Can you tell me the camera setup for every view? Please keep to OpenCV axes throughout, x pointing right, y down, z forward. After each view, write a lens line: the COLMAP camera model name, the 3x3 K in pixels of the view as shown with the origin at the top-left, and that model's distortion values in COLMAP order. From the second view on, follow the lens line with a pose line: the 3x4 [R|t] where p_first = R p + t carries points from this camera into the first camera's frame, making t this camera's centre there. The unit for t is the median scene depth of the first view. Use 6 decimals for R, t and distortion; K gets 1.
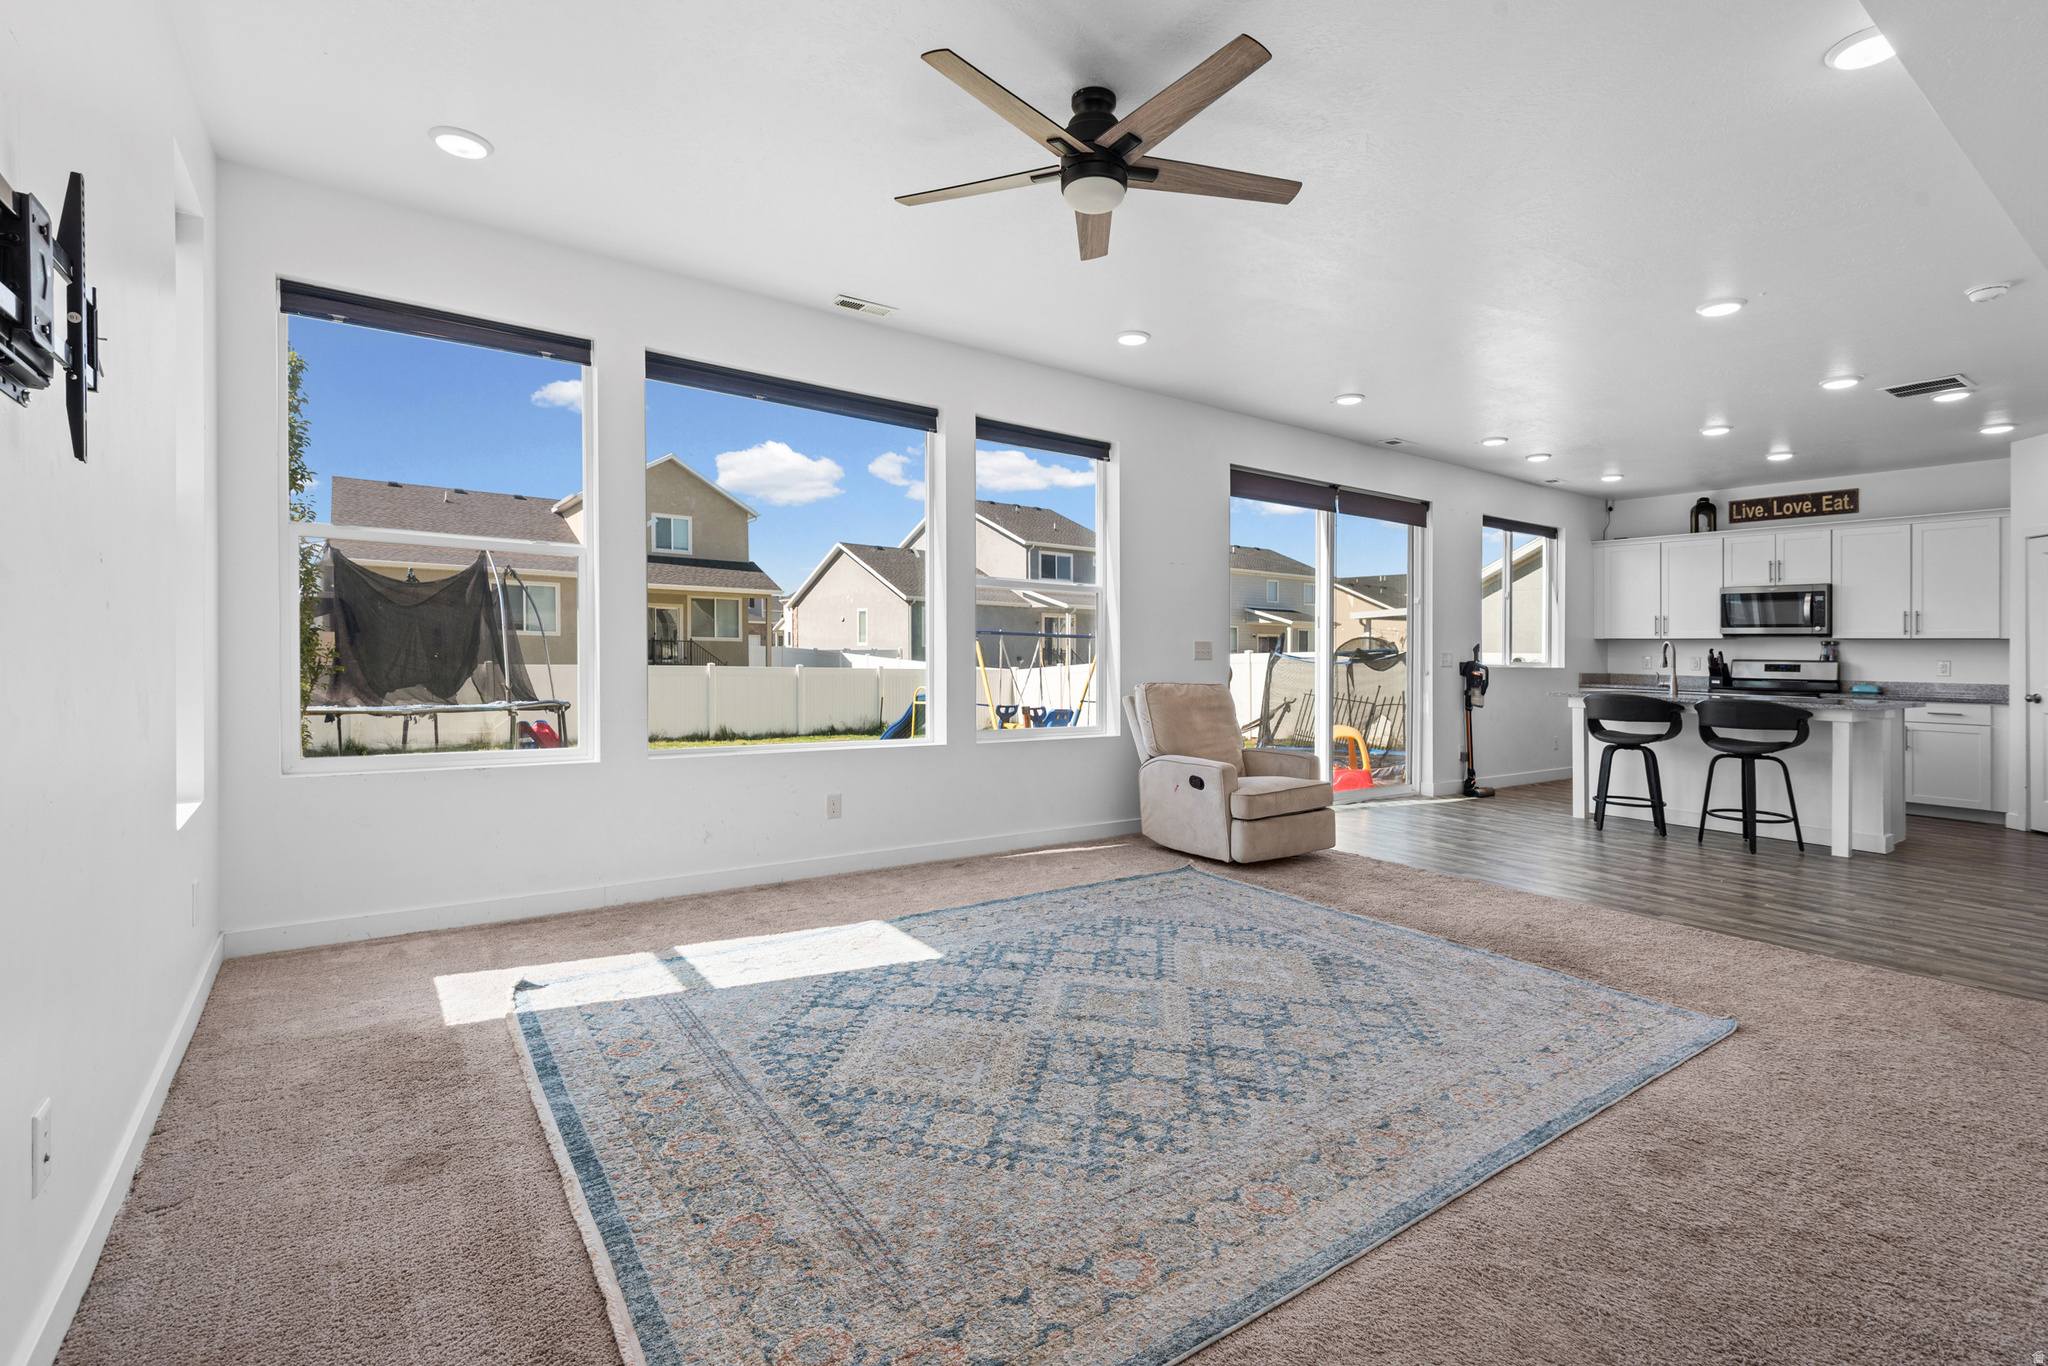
lens RADIAL K [[925.3, 0, 1042.4], [0, 925.3, 686.3], [0, 0, 1]] dist [0.041009, -0.024064]
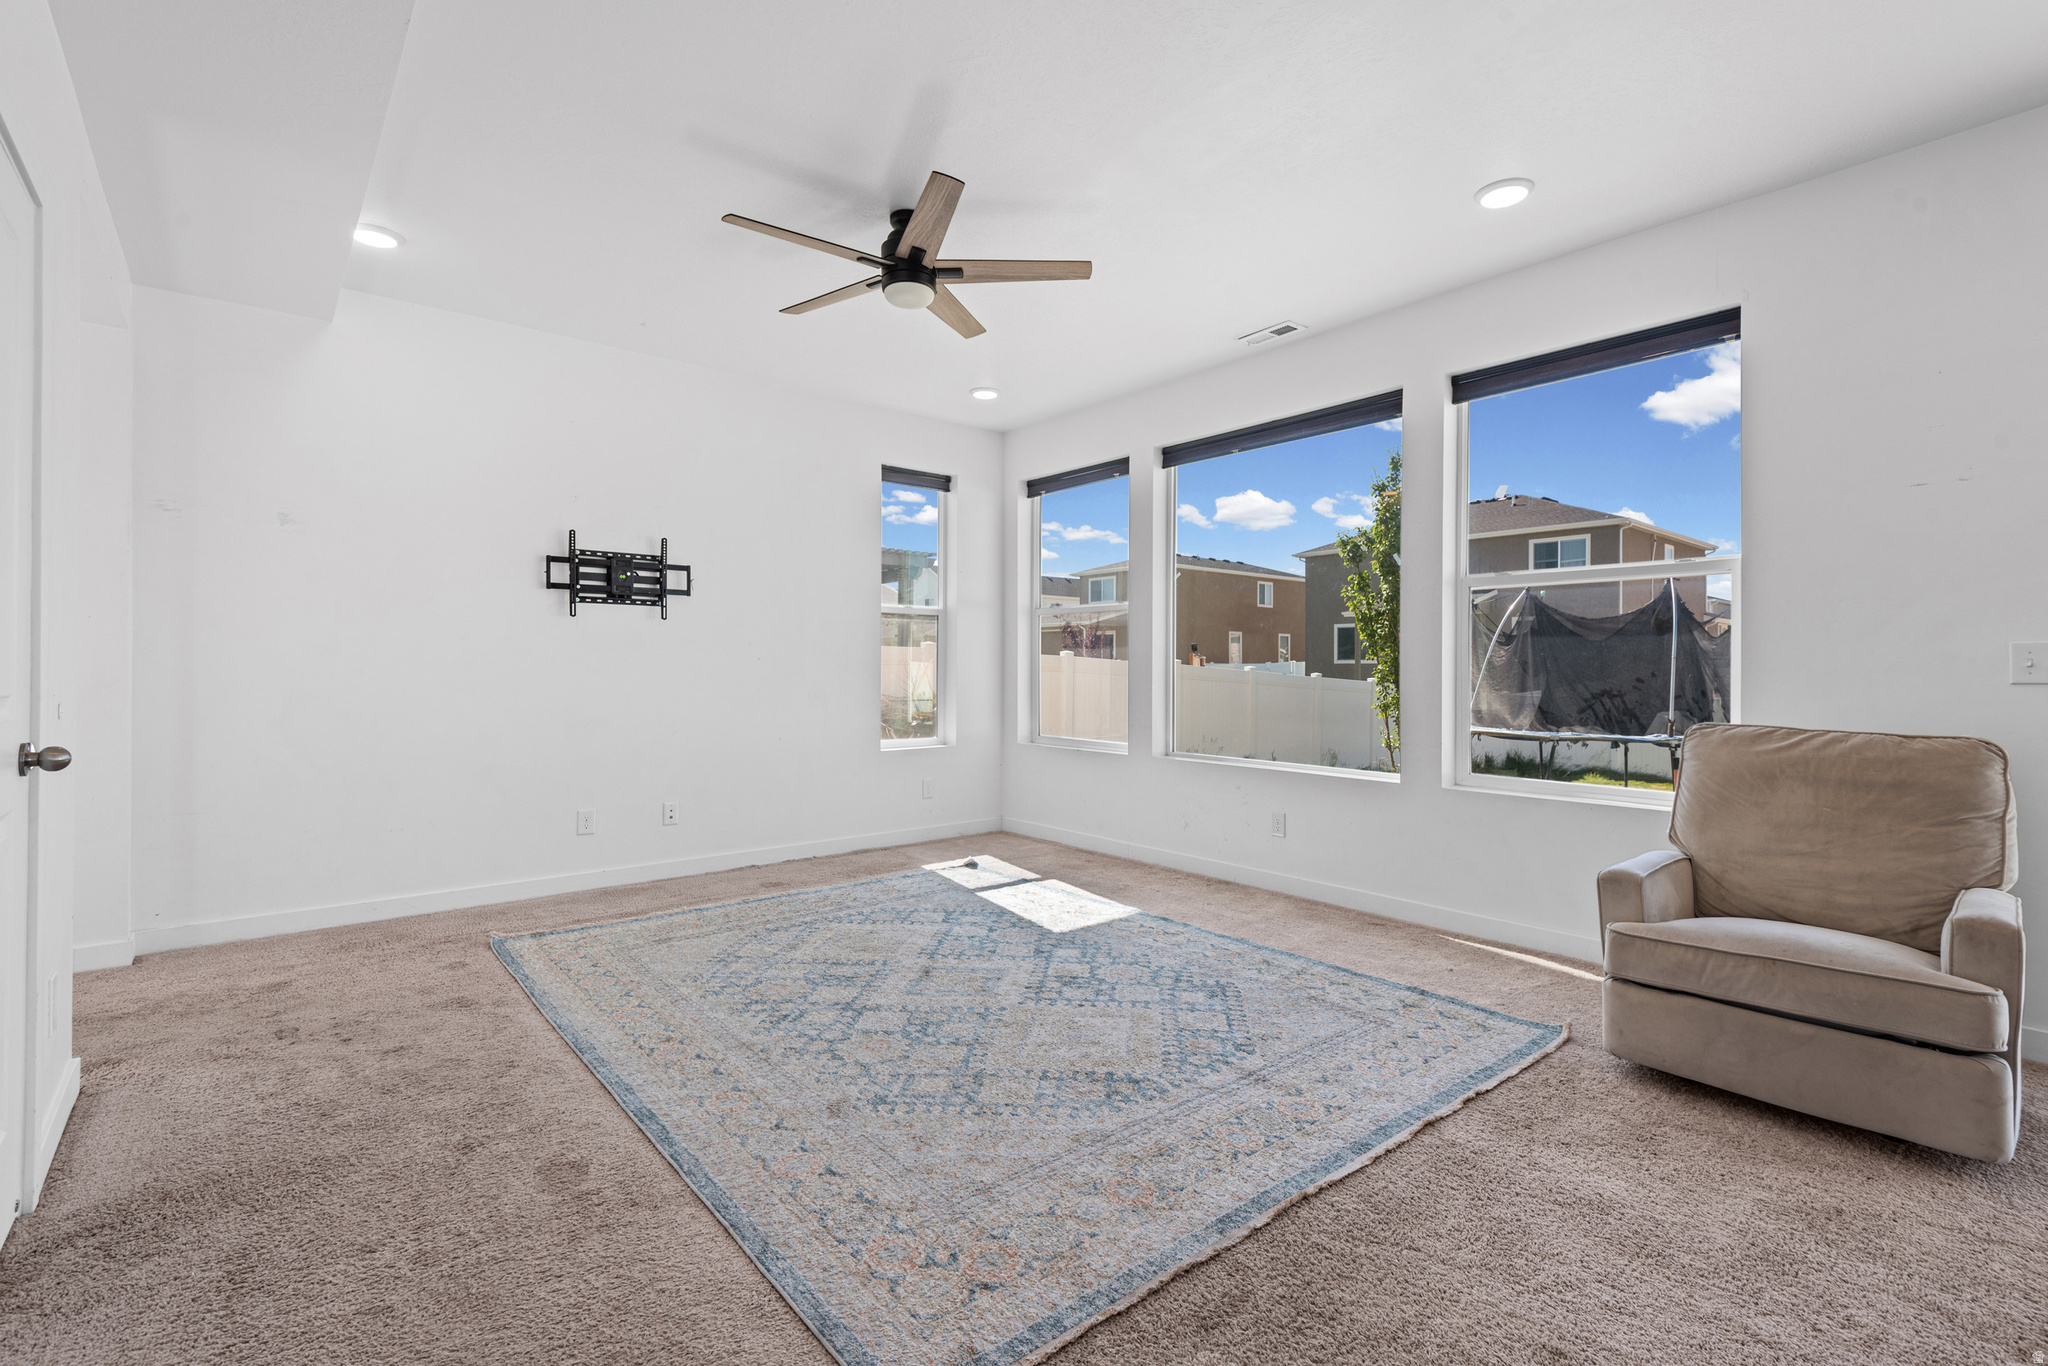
lens RADIAL K [[916.5, 0, 1023.4], [0, 916.5, 662.1], [0, 0, 1]] dist [0.035552, -0.000386]
pose [[0.062917, -0.027806, -0.997631, 1.025421], [-0.038636, 0.998795, -0.030275, -0.011199], [0.997271, 0.040449, 0.061766, 0.849695]]
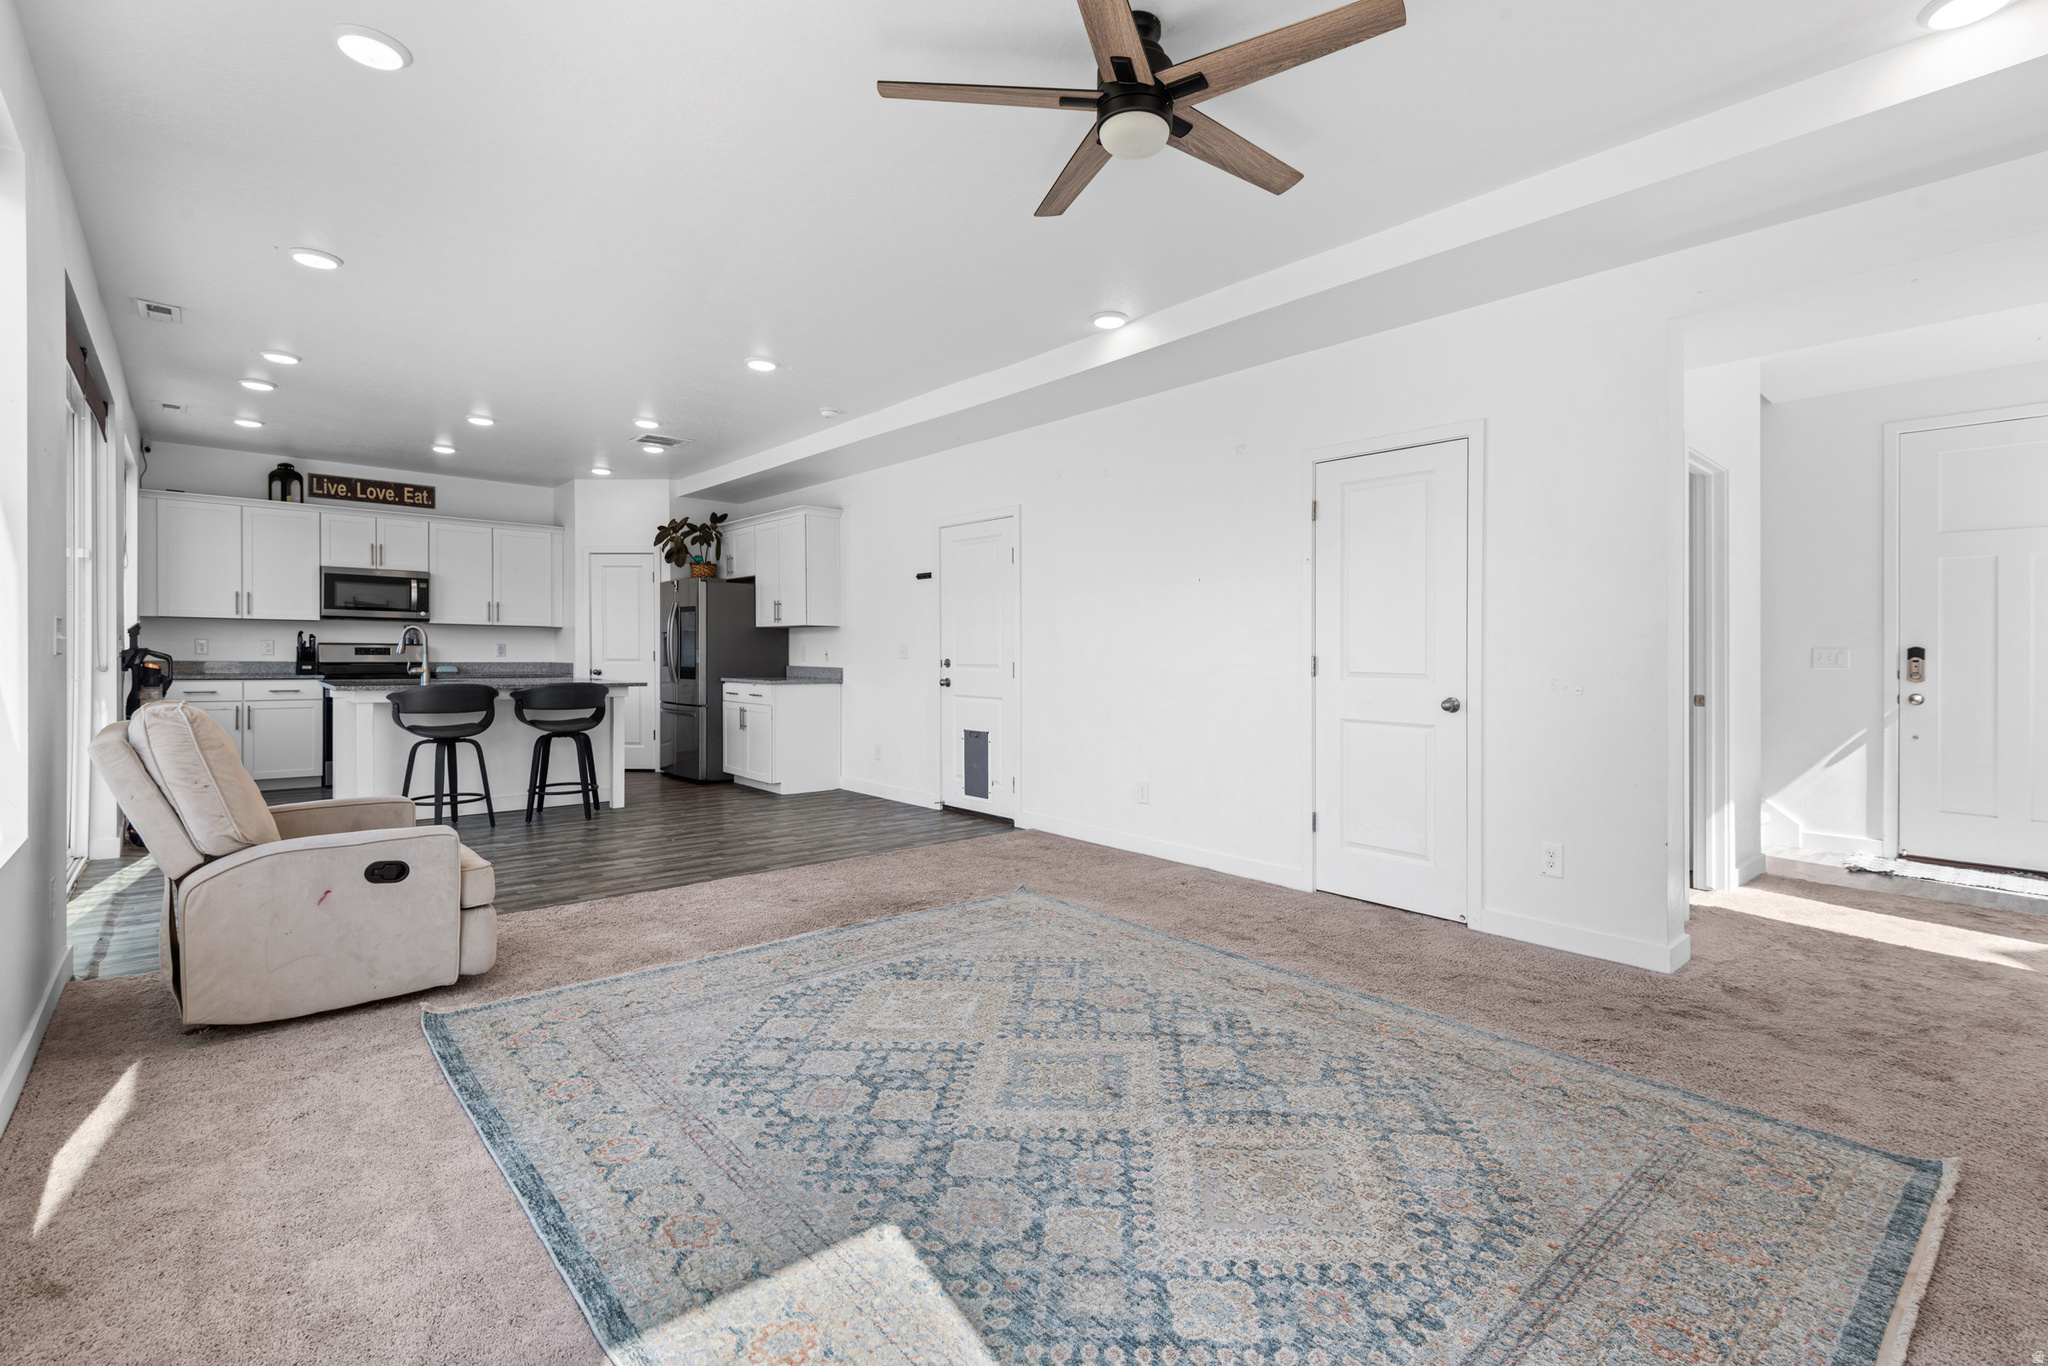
lens RADIAL K [[920.9, 0, 1034.5], [0, 920.9, 632.0], [0, 0, 1]] dist [0.036862, -0.015204]
pose [[-0.095956, 0.005560, 0.995370, -0.642087], [0.023957, 0.999708, -0.003275, -0.047169], [-0.995097, 0.023531, -0.096061, 0.936810]]
